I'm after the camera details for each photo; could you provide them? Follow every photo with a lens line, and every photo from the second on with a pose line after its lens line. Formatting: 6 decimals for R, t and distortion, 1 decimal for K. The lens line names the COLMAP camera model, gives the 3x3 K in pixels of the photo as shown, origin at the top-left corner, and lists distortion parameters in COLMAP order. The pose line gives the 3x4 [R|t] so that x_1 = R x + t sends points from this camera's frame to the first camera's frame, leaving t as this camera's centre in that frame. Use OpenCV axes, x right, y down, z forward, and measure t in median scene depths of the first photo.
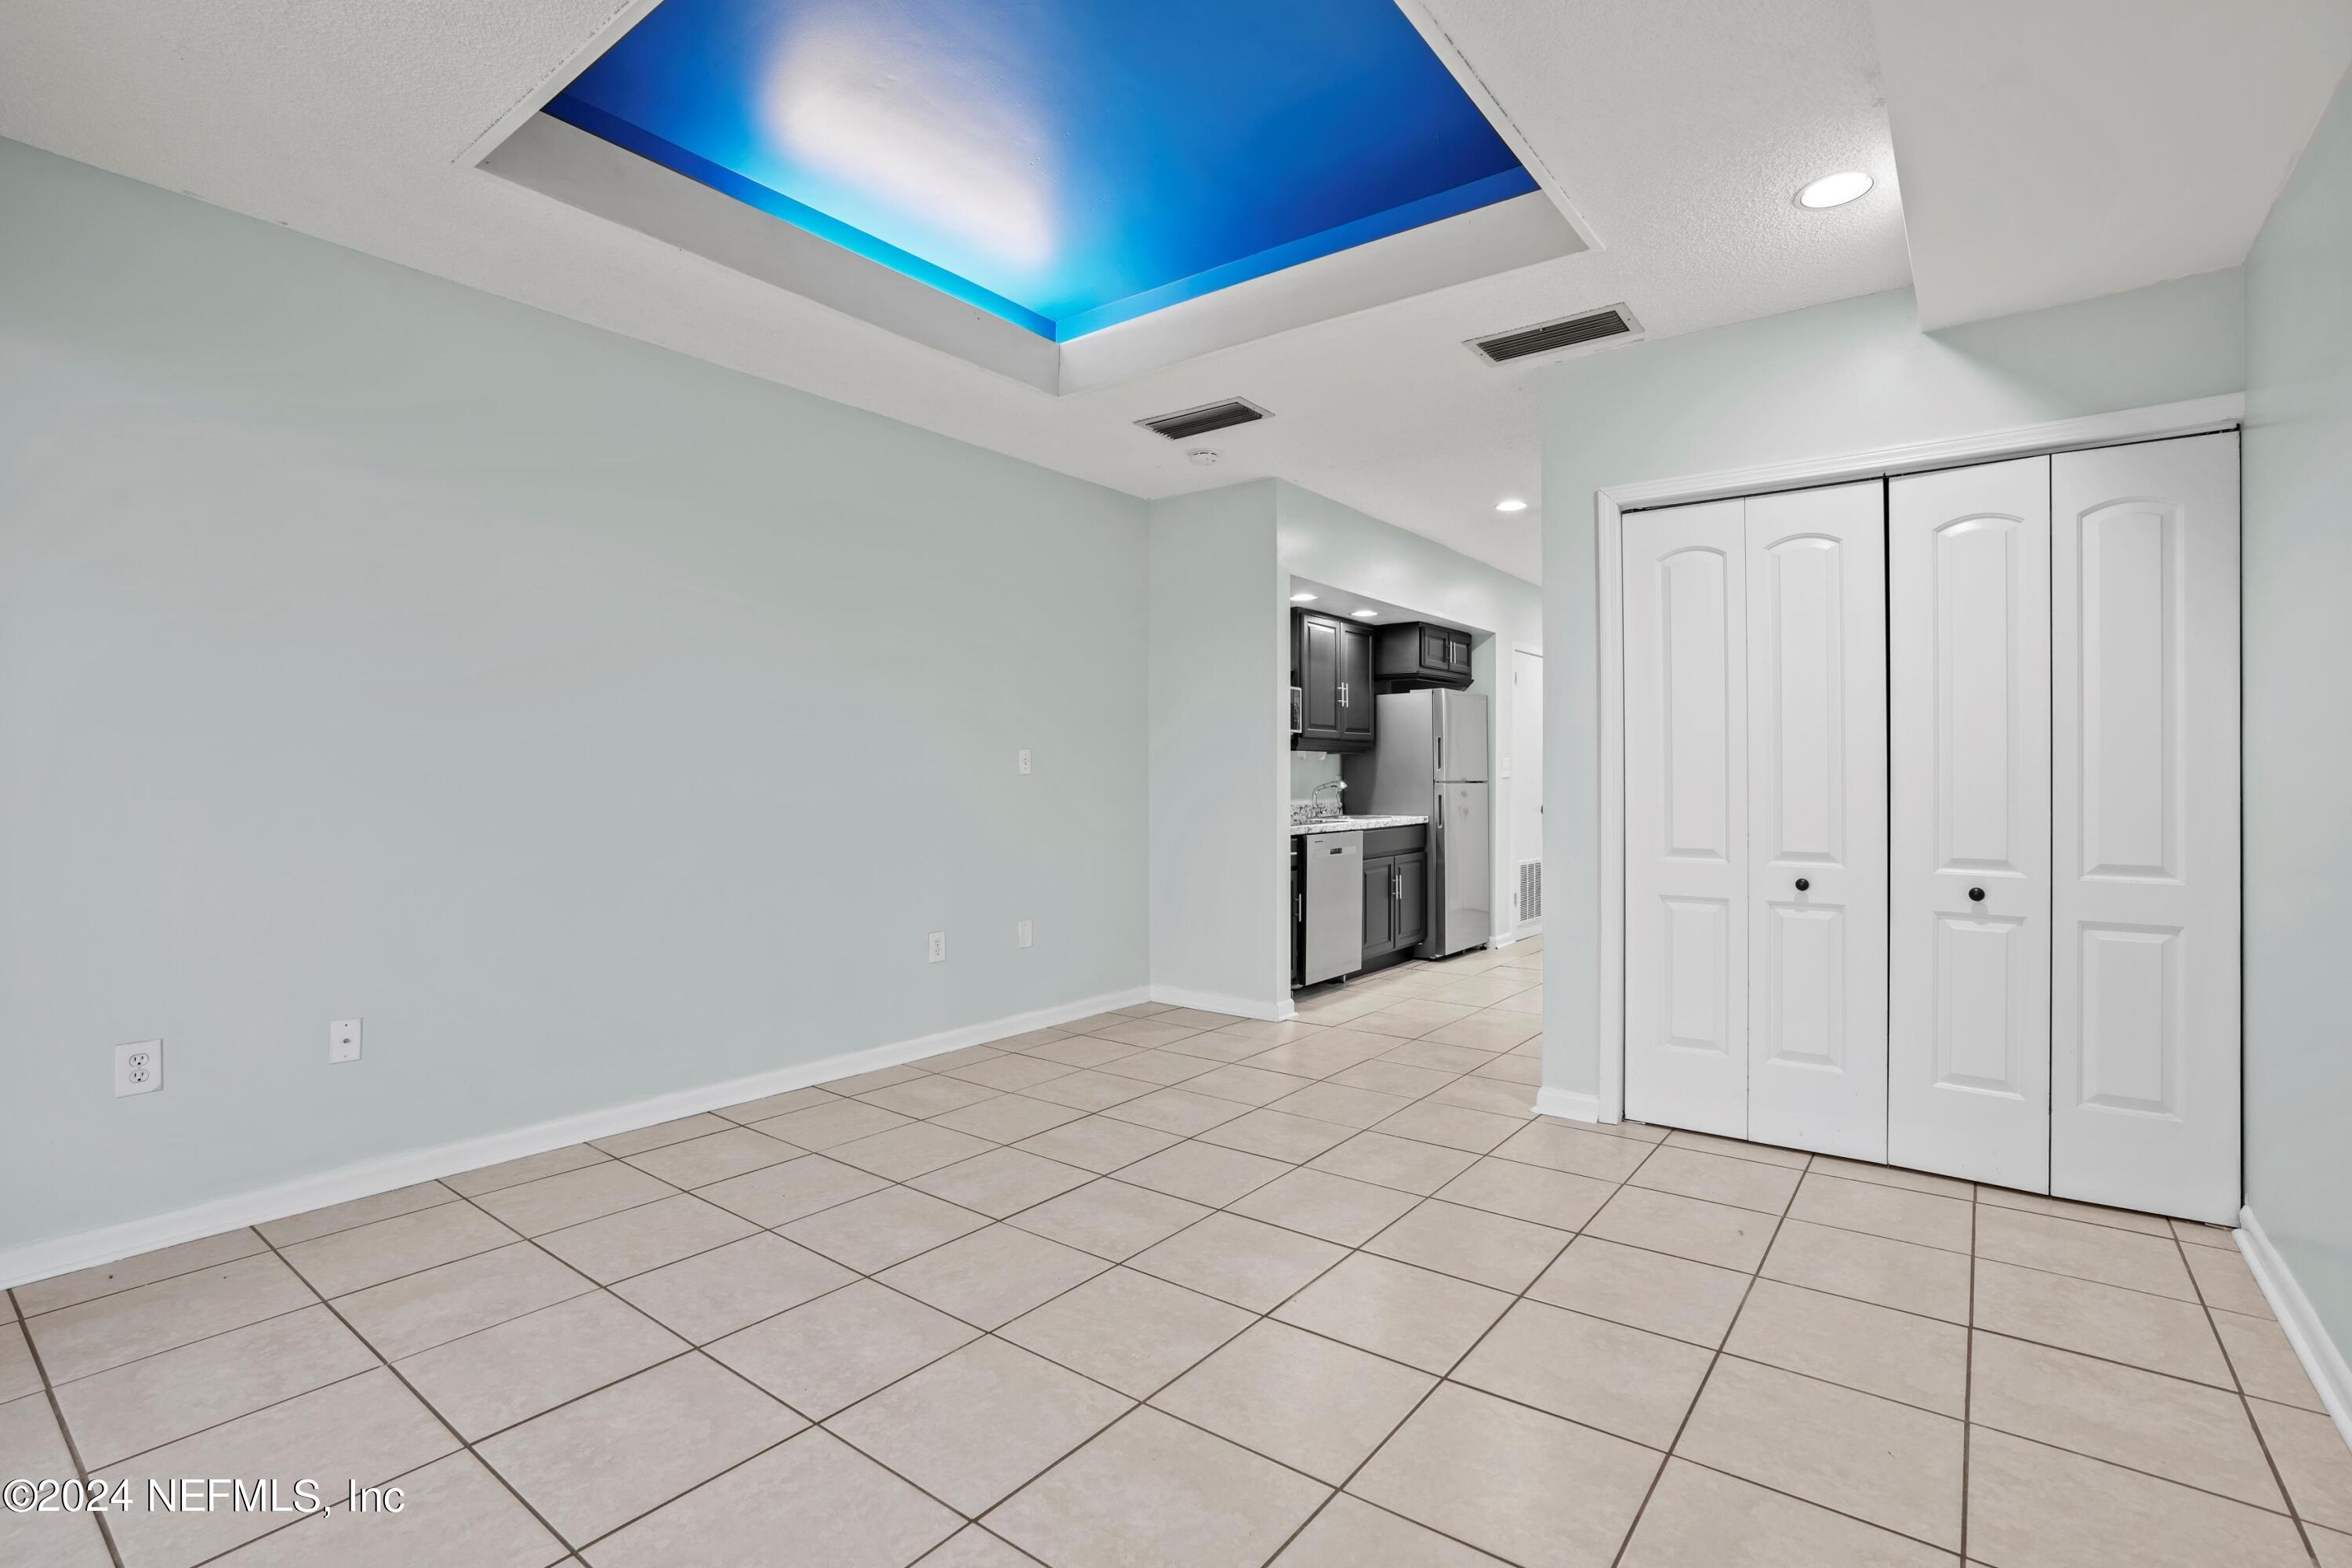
lens RADIAL K [[1074.5, 0, 1201.3], [0, 1074.5, 775.6], [0, 0, 1]] dist [-0.034886, 0.004888]
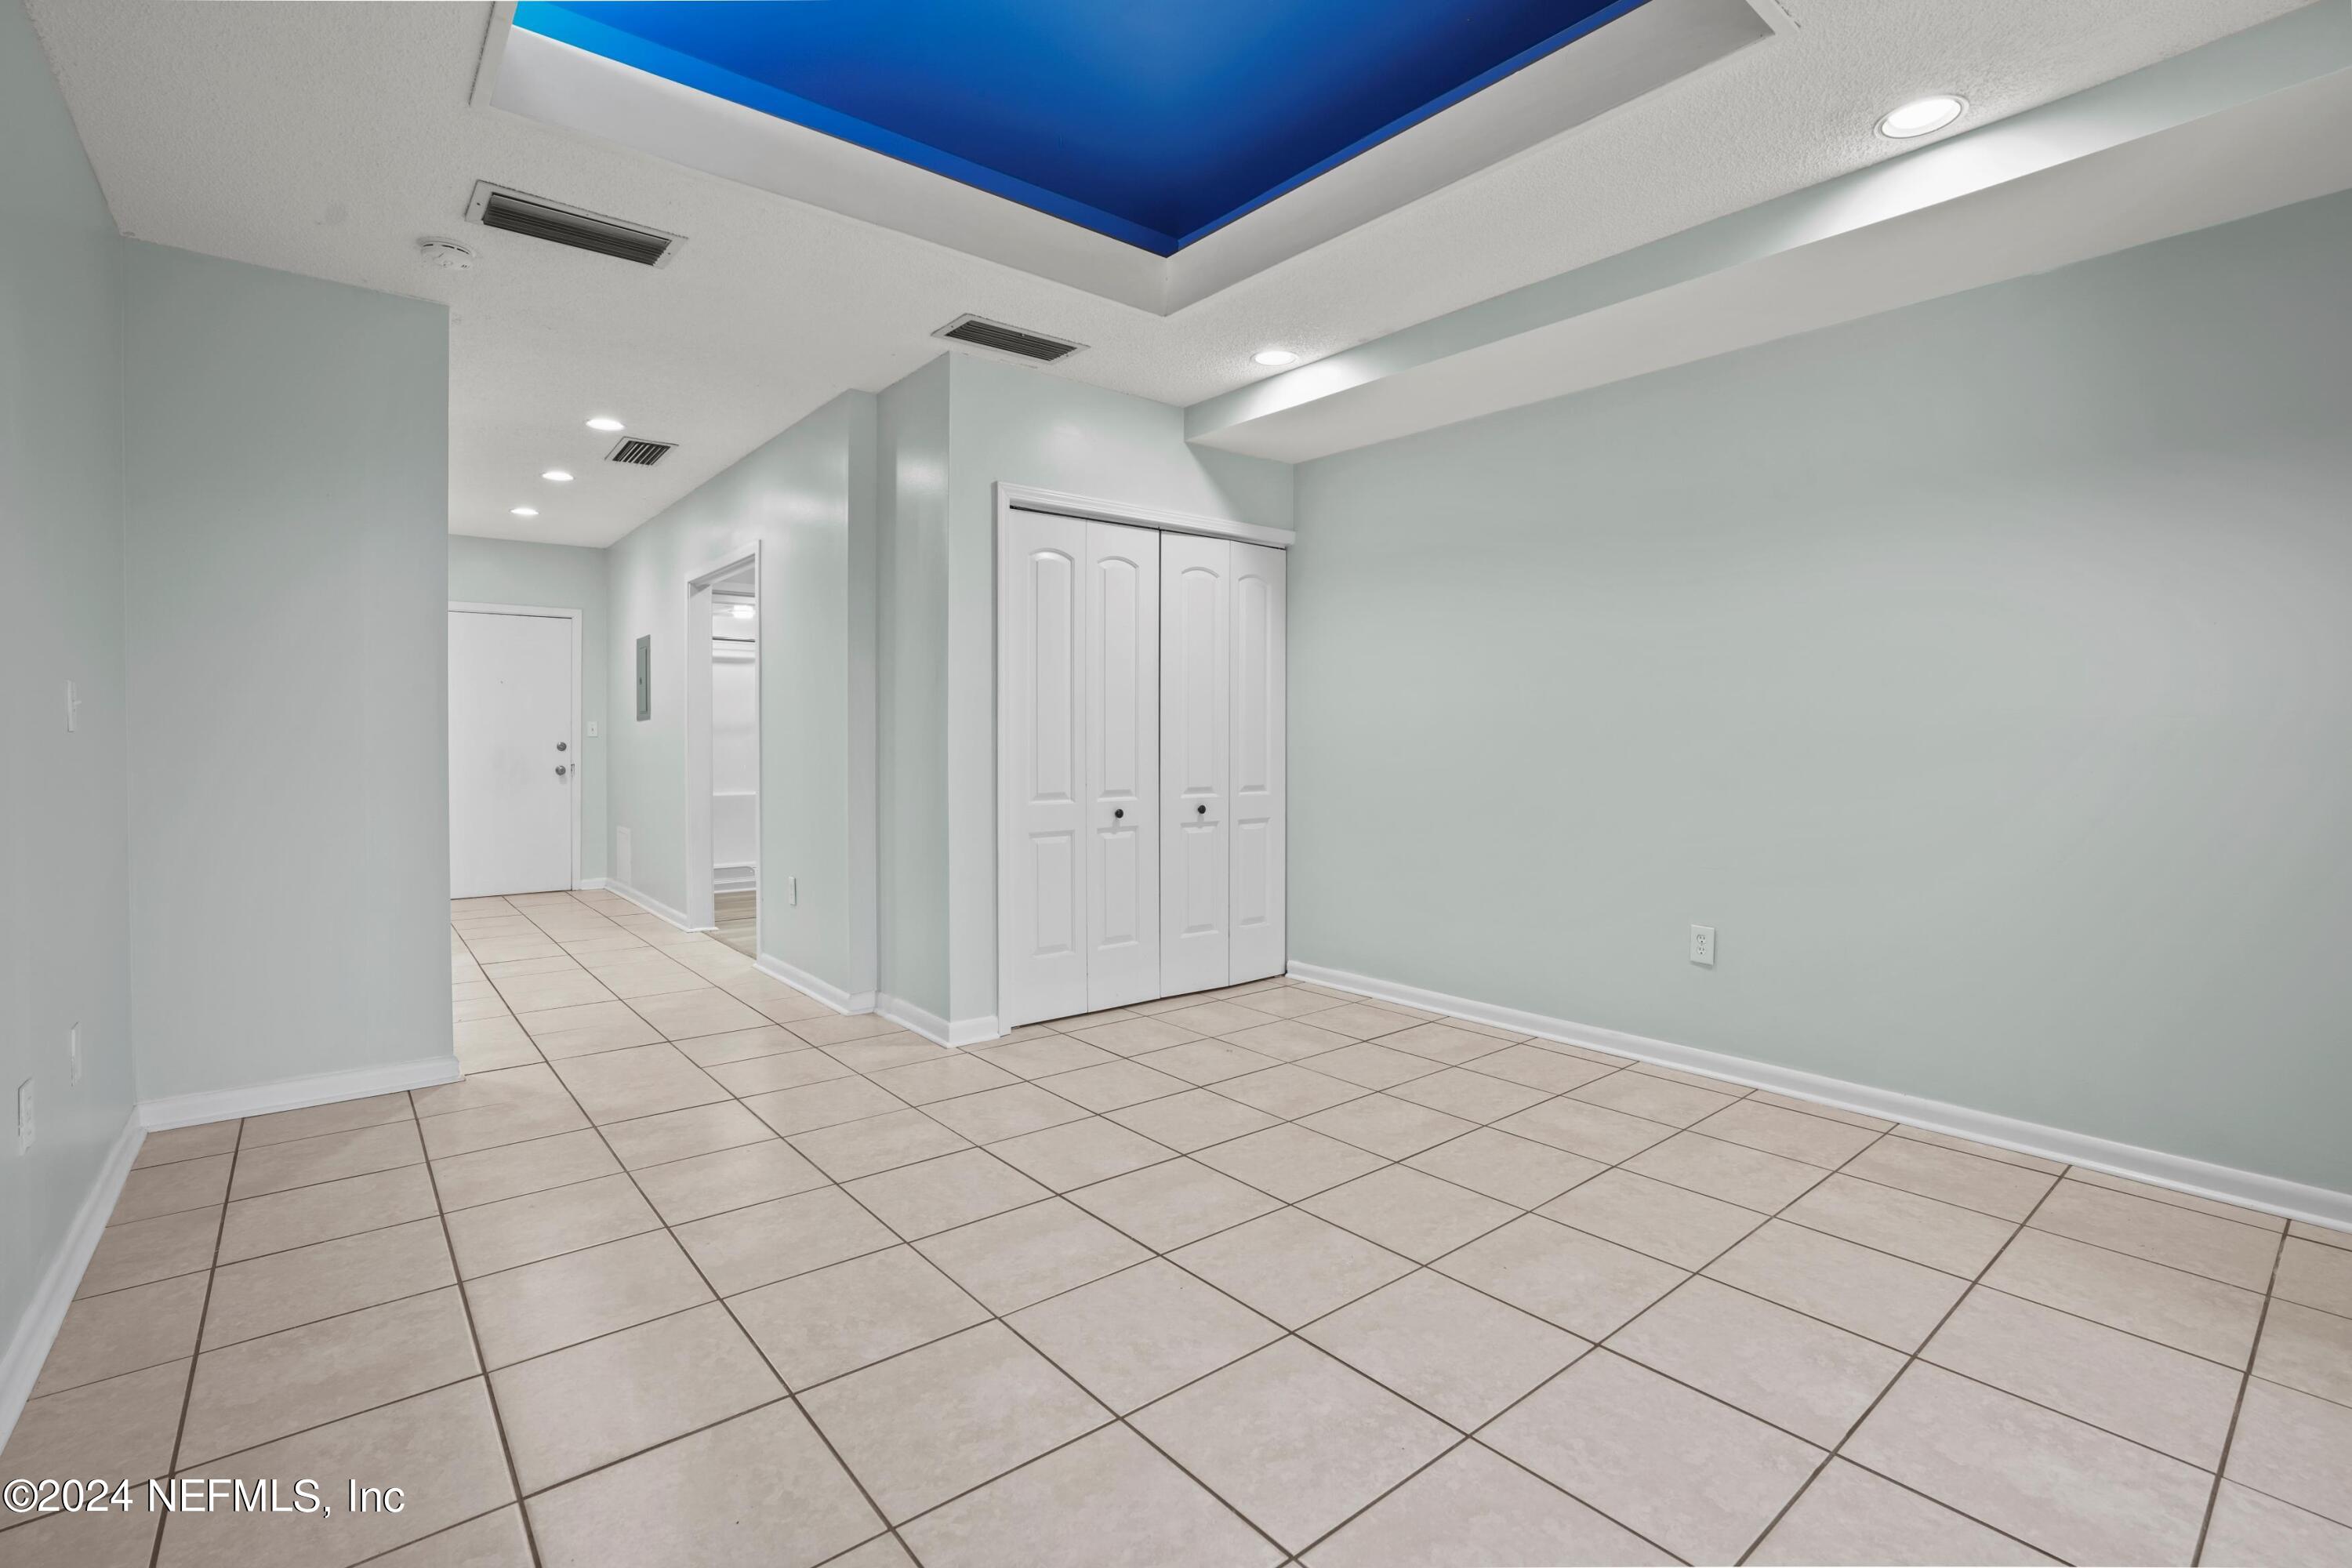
lens RADIAL K [[1074.5, 0, 1172.2], [0, 1074.5, 746.5], [0, 0, 1]] dist [-0.034886, 0.004888]
pose [[0.241080, -0.010443, 0.970449, -0.860781], [-0.002594, 0.999932, 0.011404, 0.000009], [-0.970502, -0.005266, 0.241036, 0.673864]]
